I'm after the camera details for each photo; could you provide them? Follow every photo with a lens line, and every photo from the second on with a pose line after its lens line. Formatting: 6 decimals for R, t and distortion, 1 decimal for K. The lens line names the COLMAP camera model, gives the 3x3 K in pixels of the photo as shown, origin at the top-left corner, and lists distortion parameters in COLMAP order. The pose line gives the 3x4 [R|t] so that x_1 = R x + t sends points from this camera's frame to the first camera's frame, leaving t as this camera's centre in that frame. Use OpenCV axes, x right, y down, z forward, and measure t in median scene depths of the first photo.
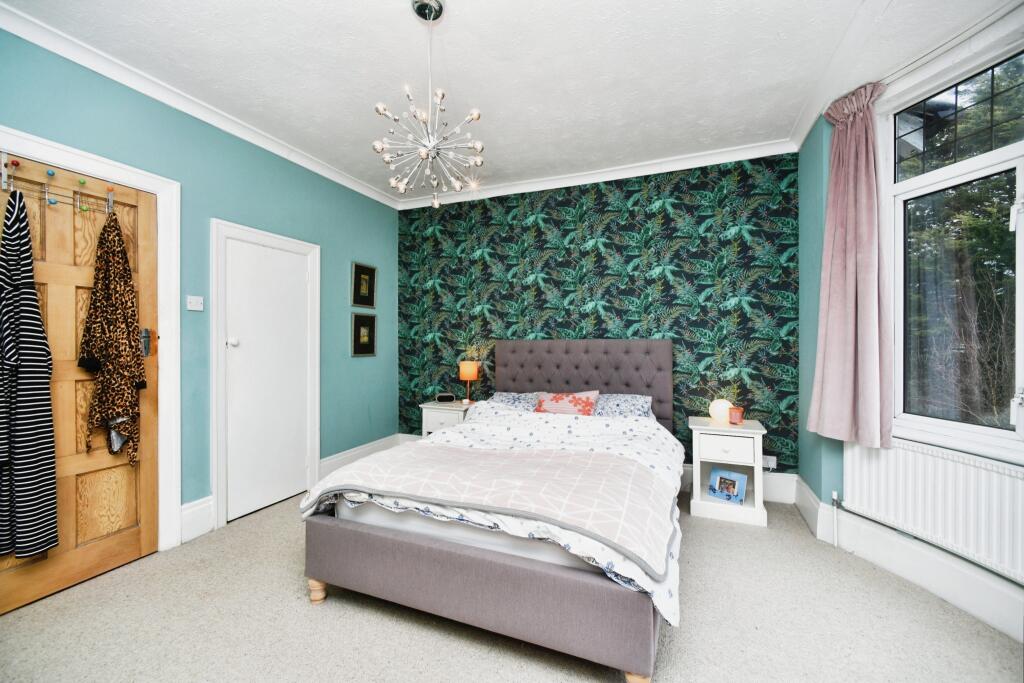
lens RADIAL K [[418.2, 0, 508.4], [0, 418.2, 335.4], [0, 0, 1]] dist [-0.000948, -0.000231]
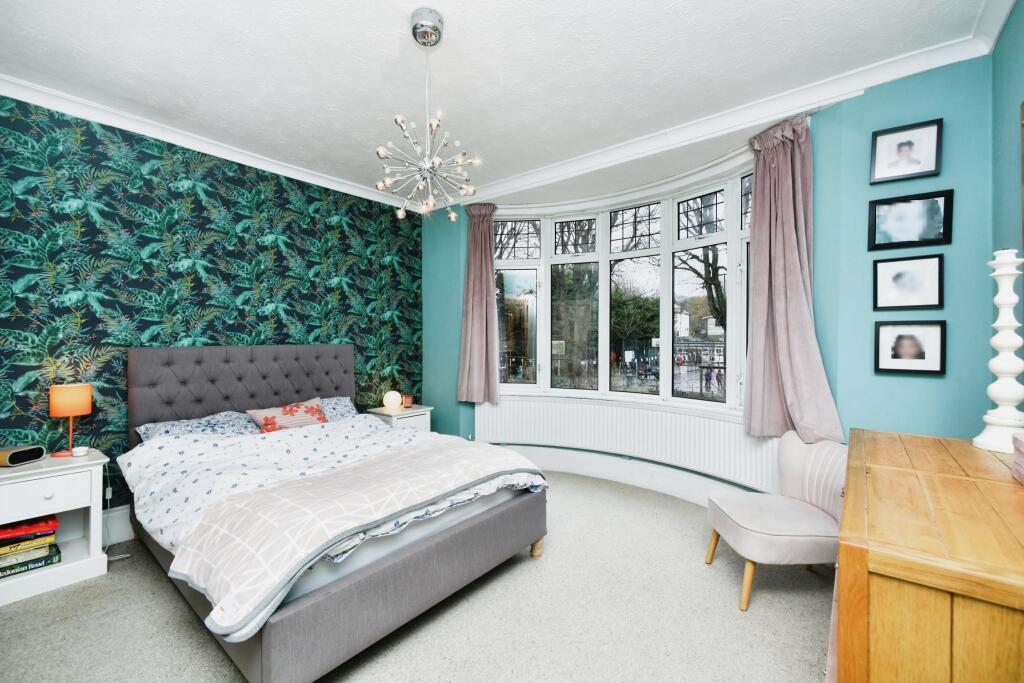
lens RADIAL K [[421.8, 0, 530.4], [0, 421.8, 327.5], [0, 0, 1]] dist [0.000068, -0.000026]
pose [[0.256905, 0.031028, 0.965938, -0.561100], [-0.001120, 0.999493, -0.031808, -0.000189], [-0.966436, 0.007090, 0.256810, 0.241523]]
